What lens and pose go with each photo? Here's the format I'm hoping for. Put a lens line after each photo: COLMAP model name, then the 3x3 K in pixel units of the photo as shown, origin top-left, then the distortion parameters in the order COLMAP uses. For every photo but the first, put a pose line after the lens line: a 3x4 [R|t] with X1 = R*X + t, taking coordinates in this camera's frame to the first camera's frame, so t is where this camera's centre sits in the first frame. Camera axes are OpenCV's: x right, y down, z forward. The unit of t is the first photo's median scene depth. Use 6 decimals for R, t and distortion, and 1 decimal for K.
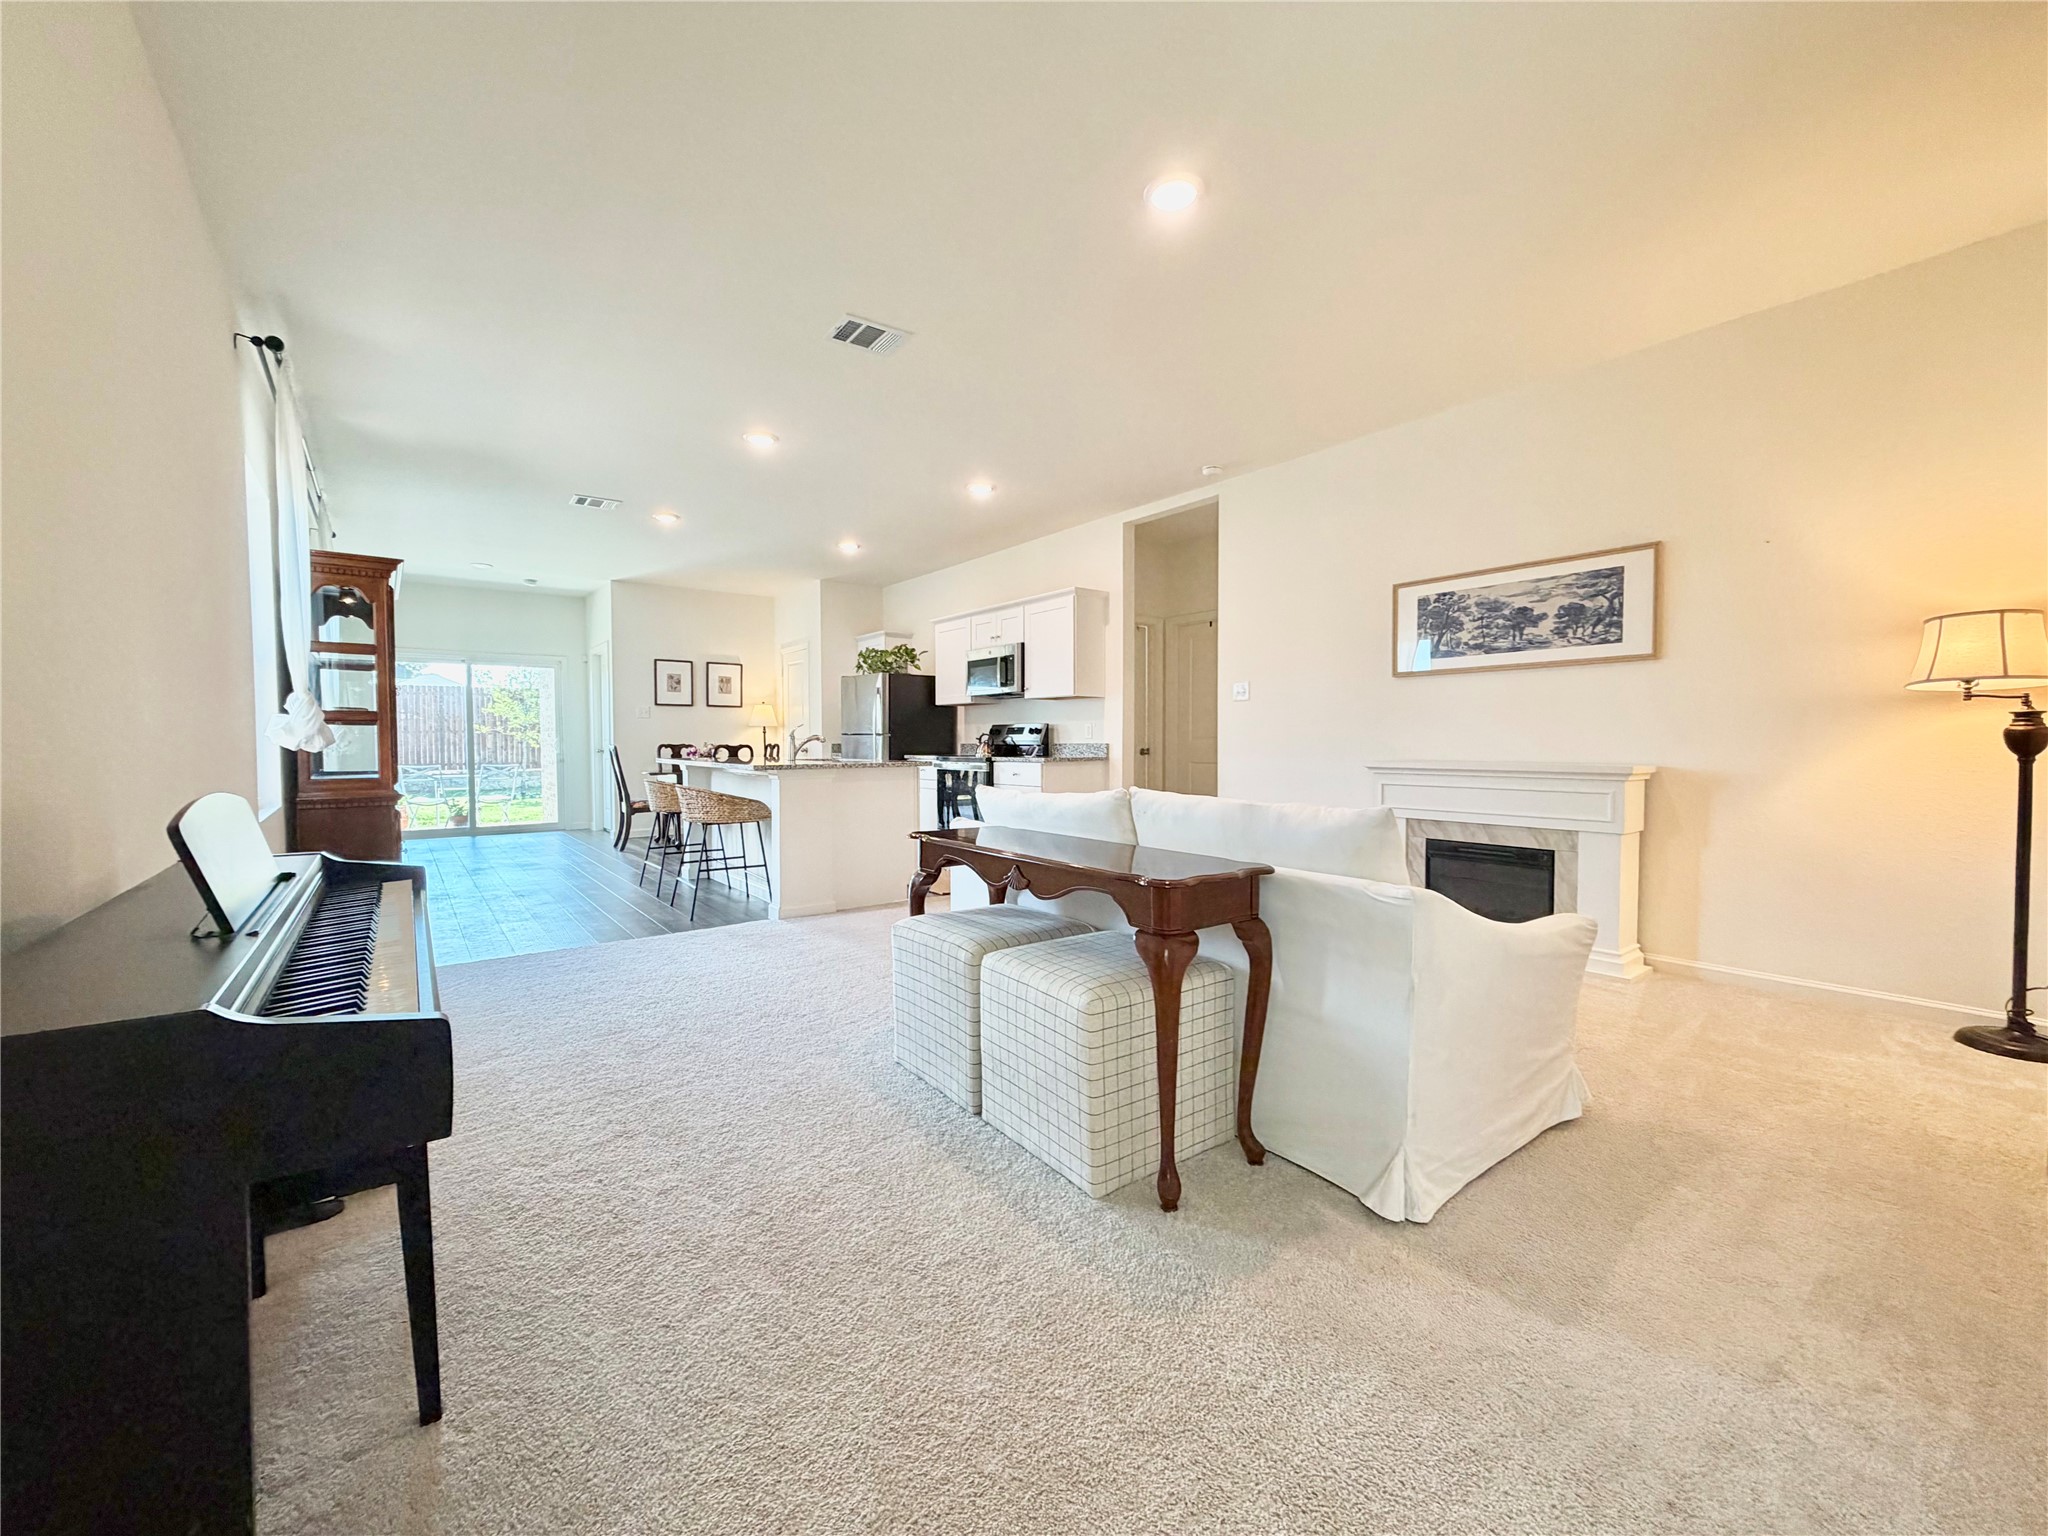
lens RADIAL K [[815.8, 0, 1022.3], [0, 815.8, 766.3], [0, 0, 1]] dist [0.011466, 0.000202]
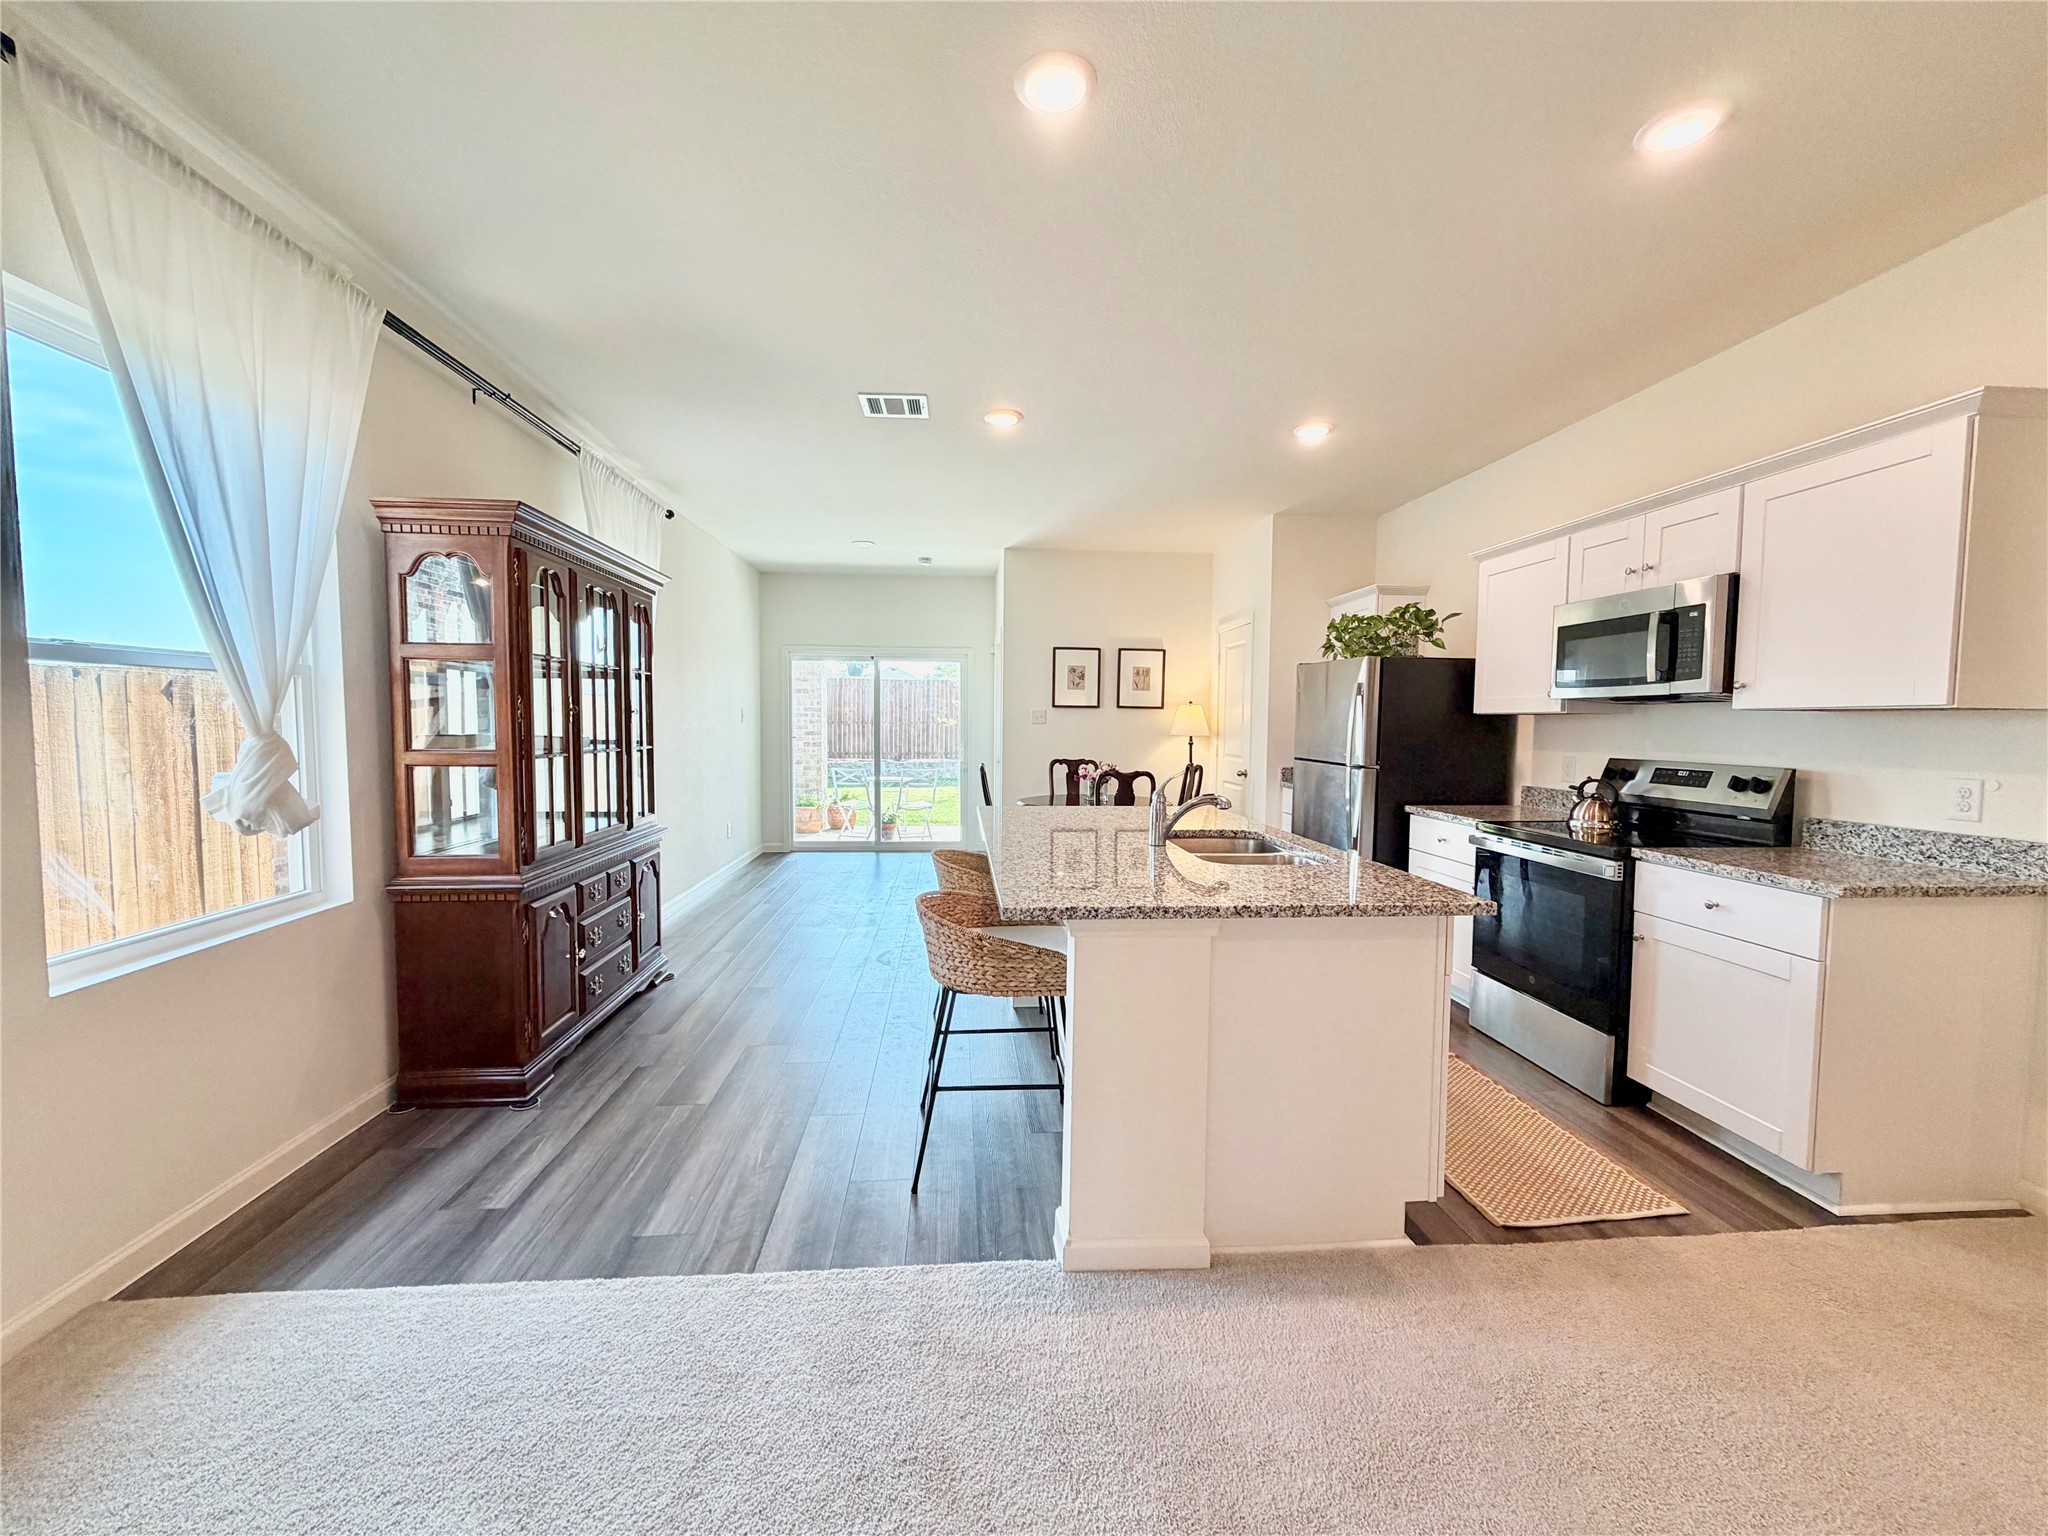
lens RADIAL K [[815.8, 0, 1027.0], [0, 815.8, 768.9], [0, 0, 1]] dist [0.011466, 0.000202]
pose [[0.840034, 0.043525, -0.540786, -0.060198], [-0.029166, 0.998958, 0.035095, -0.049324], [0.541750, -0.013708, 0.840428, 0.391302]]
